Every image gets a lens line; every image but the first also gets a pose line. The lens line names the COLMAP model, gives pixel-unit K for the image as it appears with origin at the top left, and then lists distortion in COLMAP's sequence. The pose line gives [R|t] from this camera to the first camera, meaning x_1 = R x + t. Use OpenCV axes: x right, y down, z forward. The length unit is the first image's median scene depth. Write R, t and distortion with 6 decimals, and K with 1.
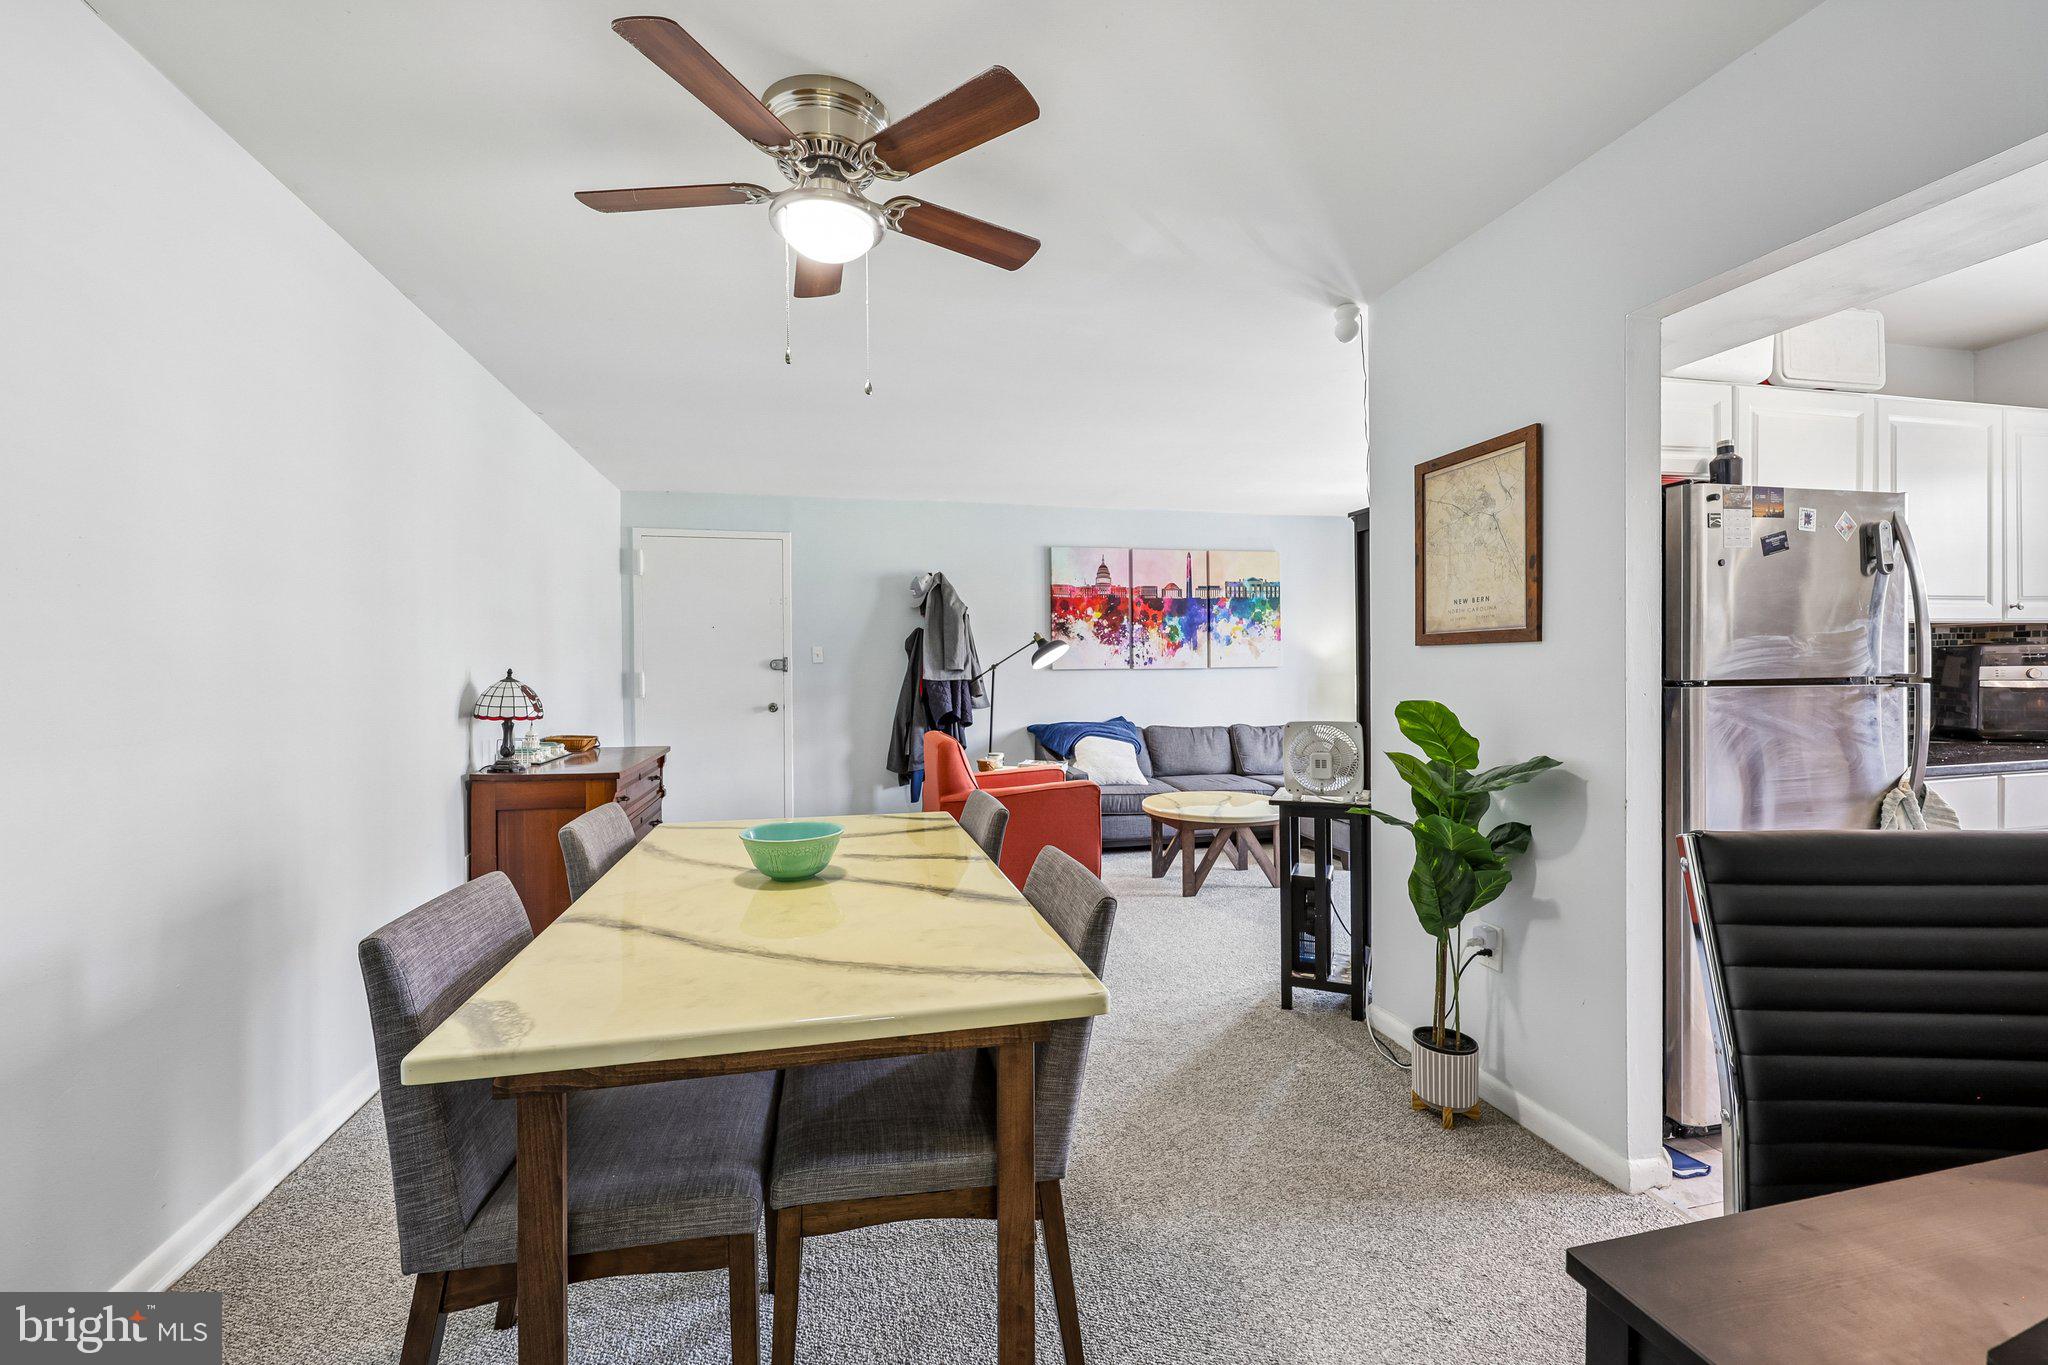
lens RADIAL K [[824.6, 0, 1021.5], [0, 824.6, 678.9], [0, 0, 1]] dist [0.001336, 0.000237]
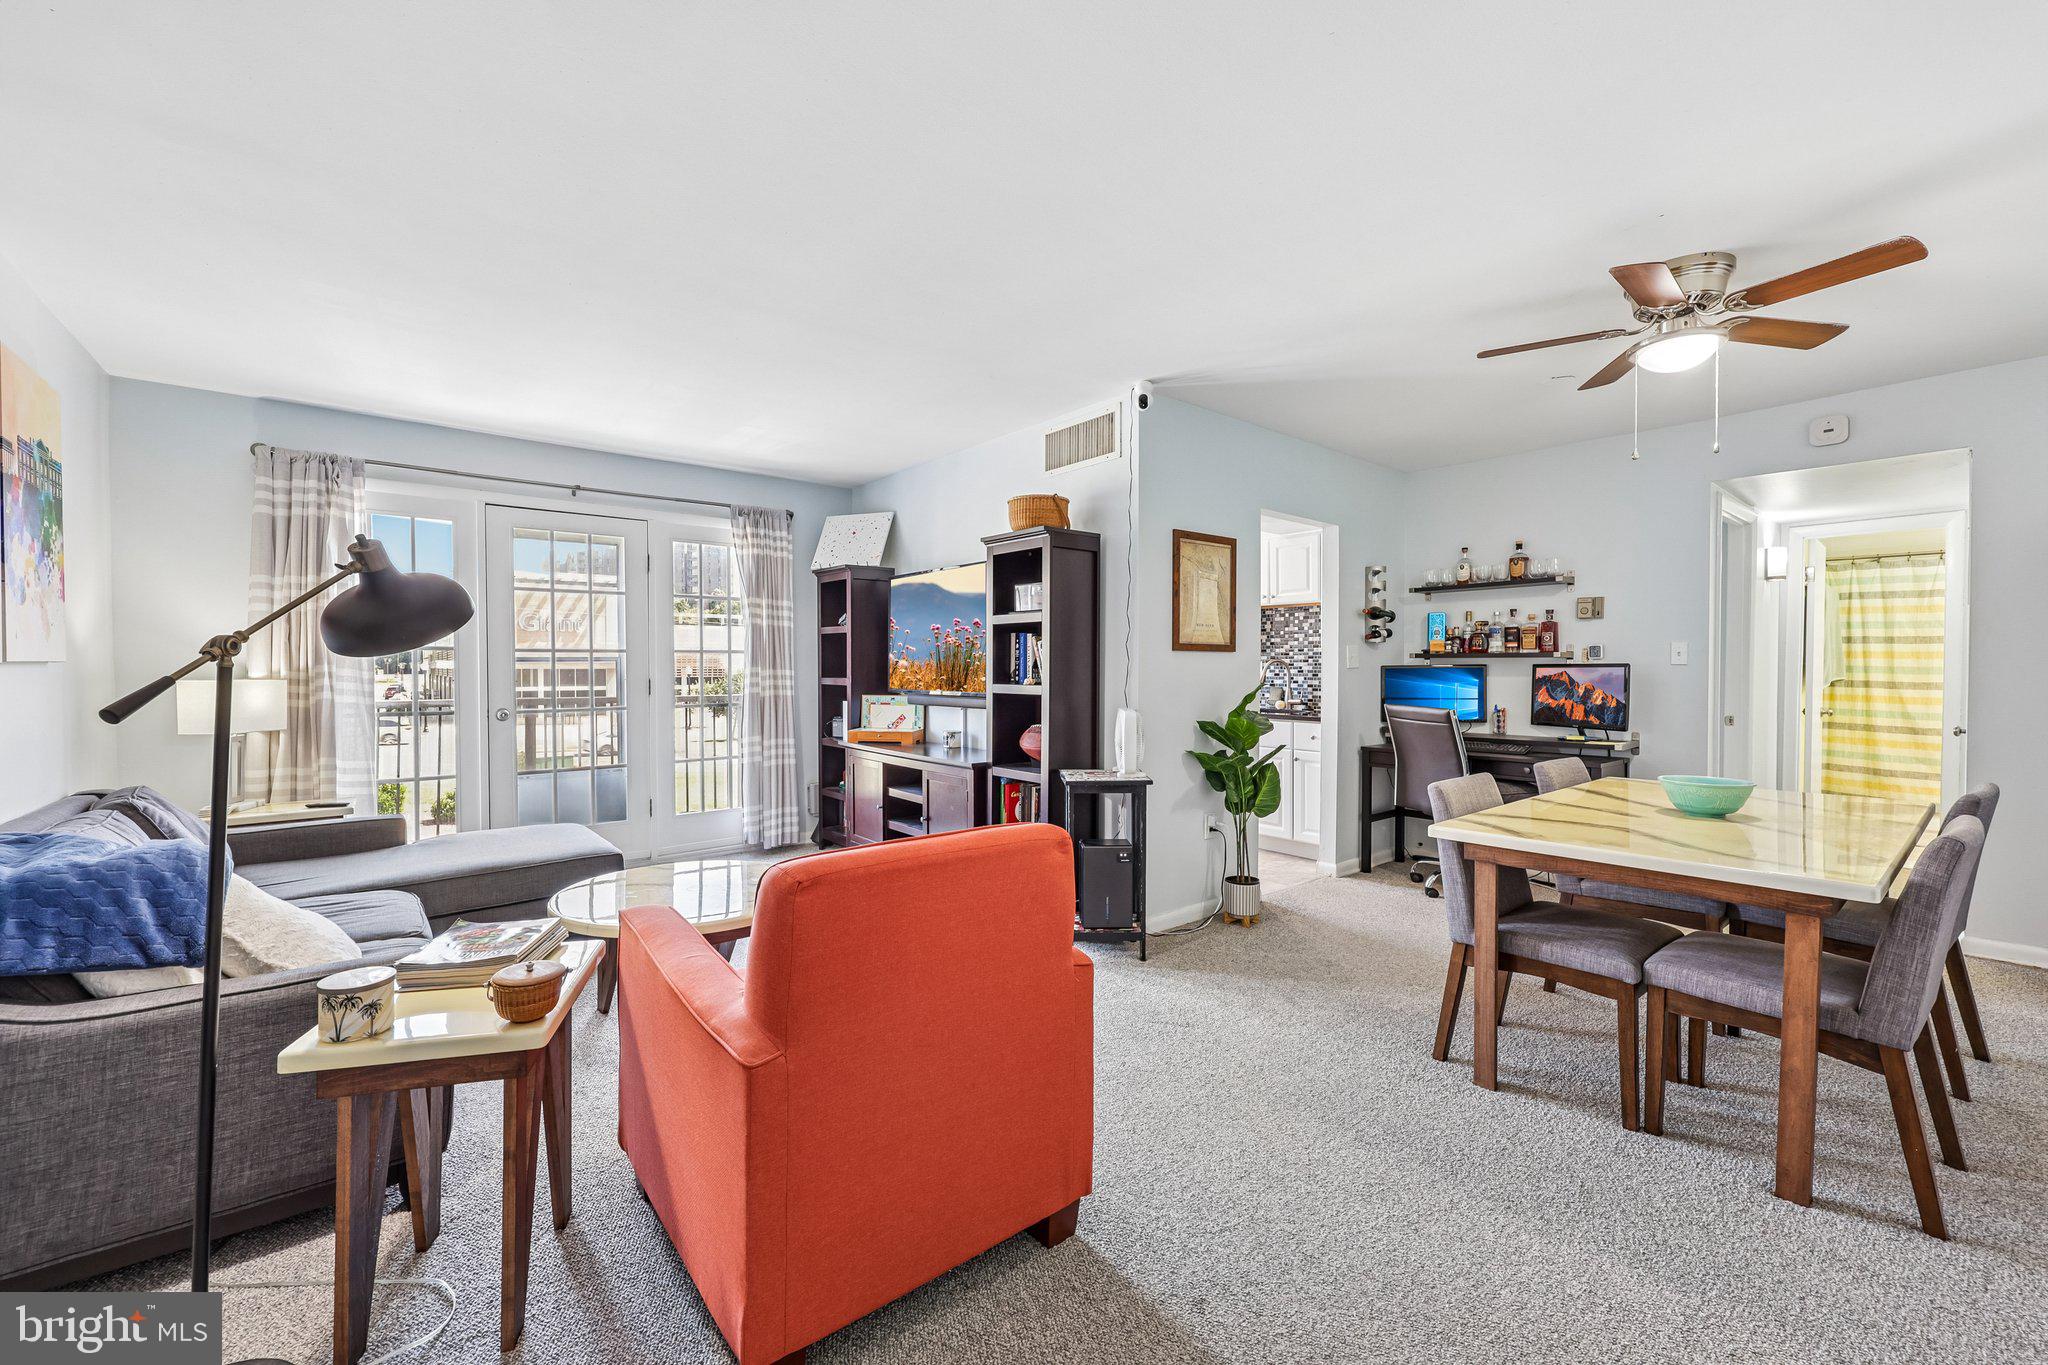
lens RADIAL K [[825.9, 0, 1016.6], [0, 825.9, 678.8], [0, 0, 1]] dist [-0.000132, 0.000153]
pose [[-0.432737, -0.003305, 0.901514, -0.334123], [0.014764, 0.999833, 0.010752, -0.003788], [-0.901399, 0.017963, -0.432616, 0.855358]]
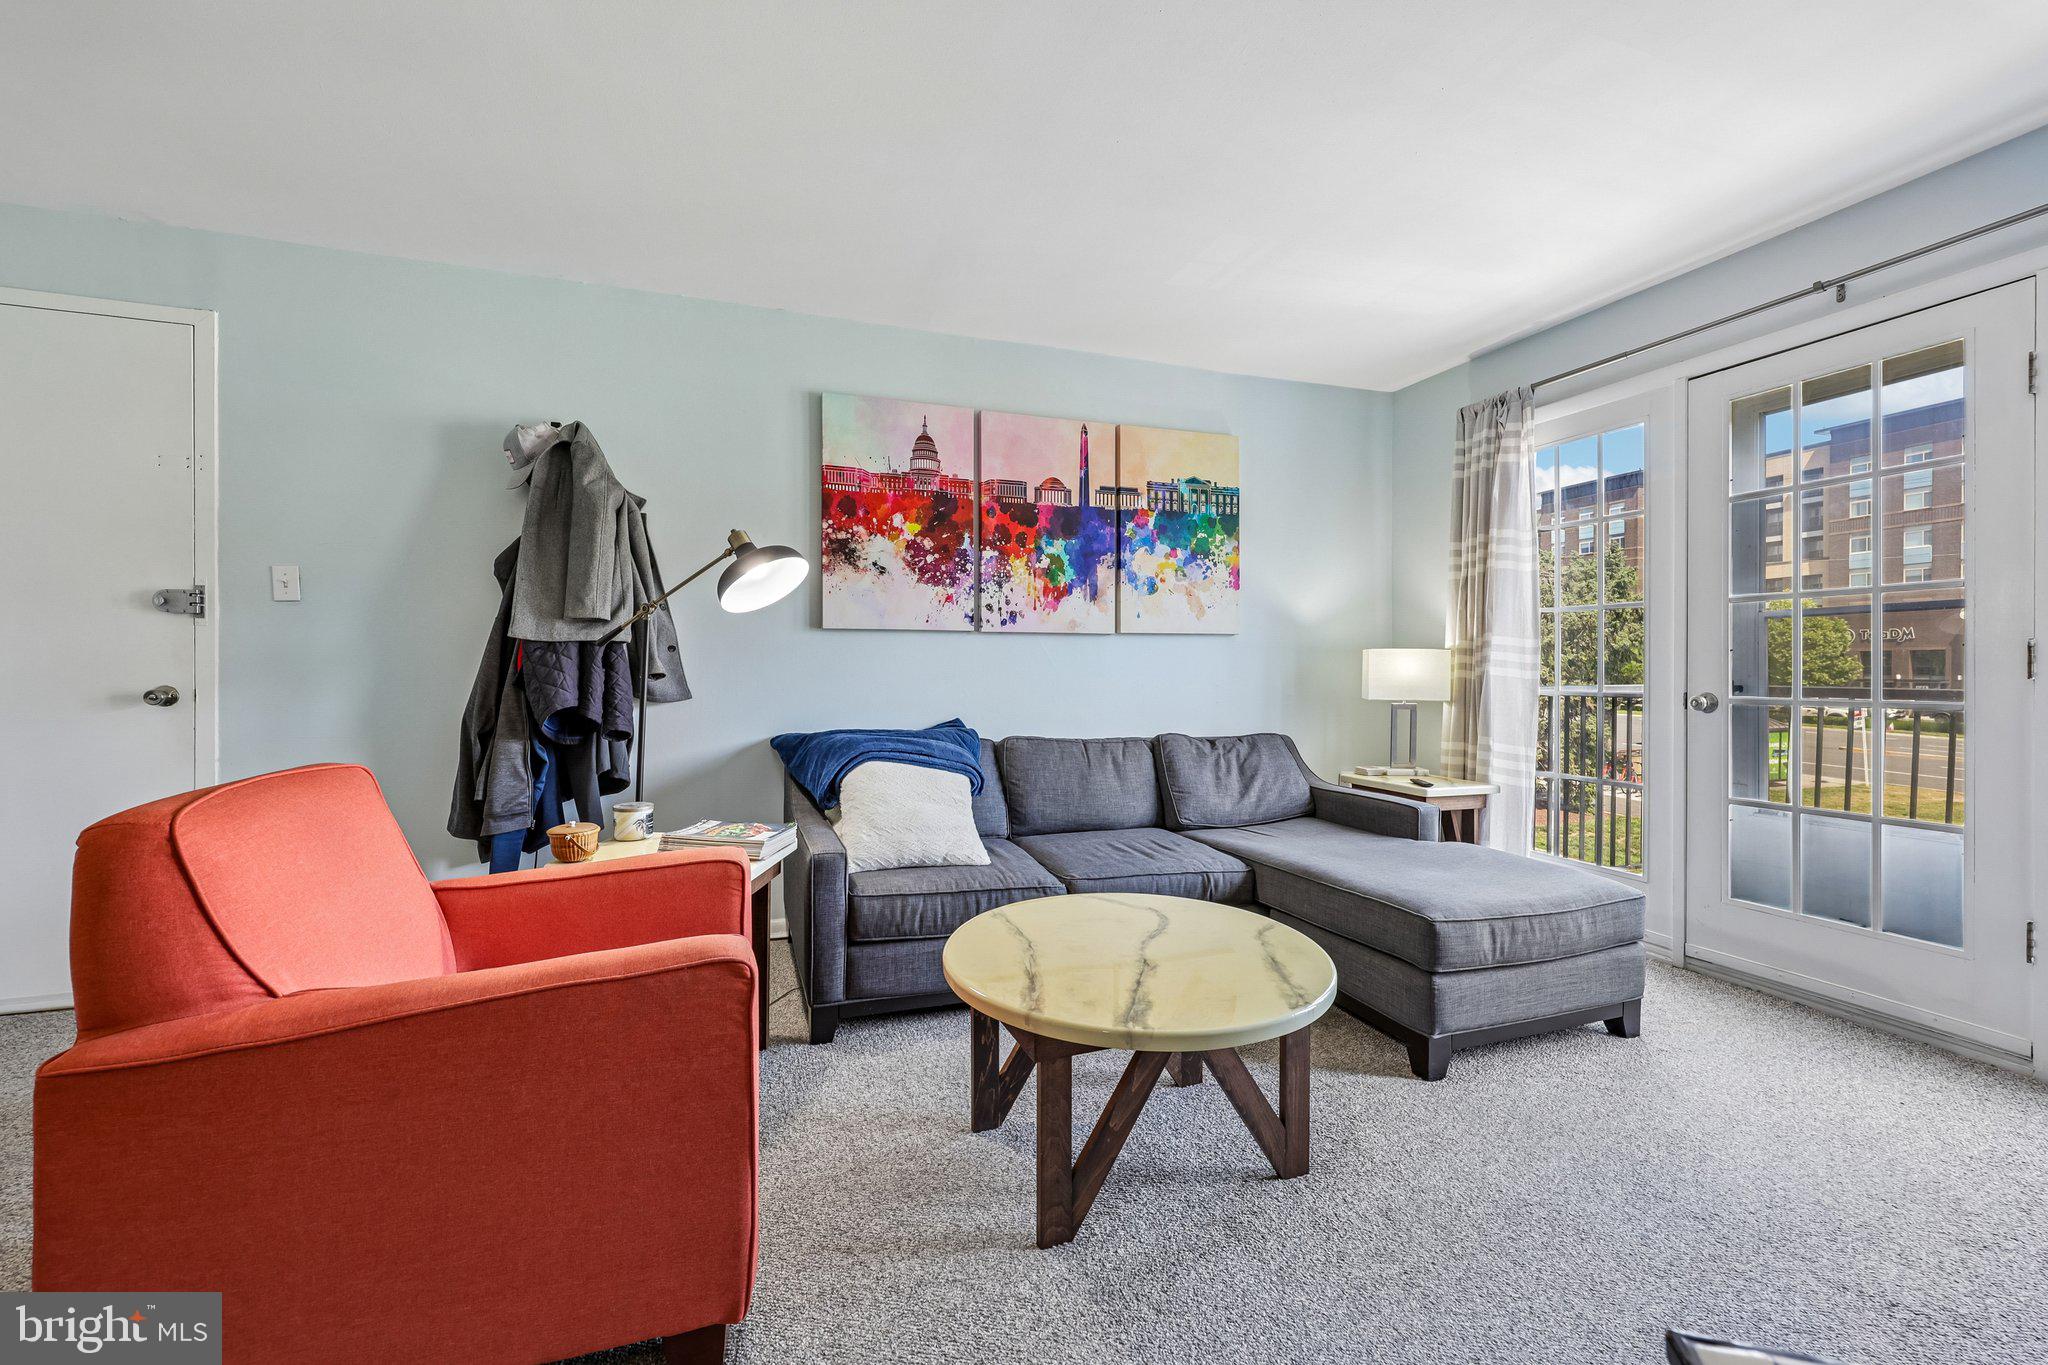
lens RADIAL K [[825.9, 0, 1016.6], [0, 825.9, 678.8], [0, 0, 1]] dist [-0.000132, 0.000153]
pose [[0.994758, 0.009606, 0.101808, 0.115222], [-0.009727, 0.999952, 0.000696, 0.020337], [-0.101796, -0.001683, 0.994804, 0.506202]]
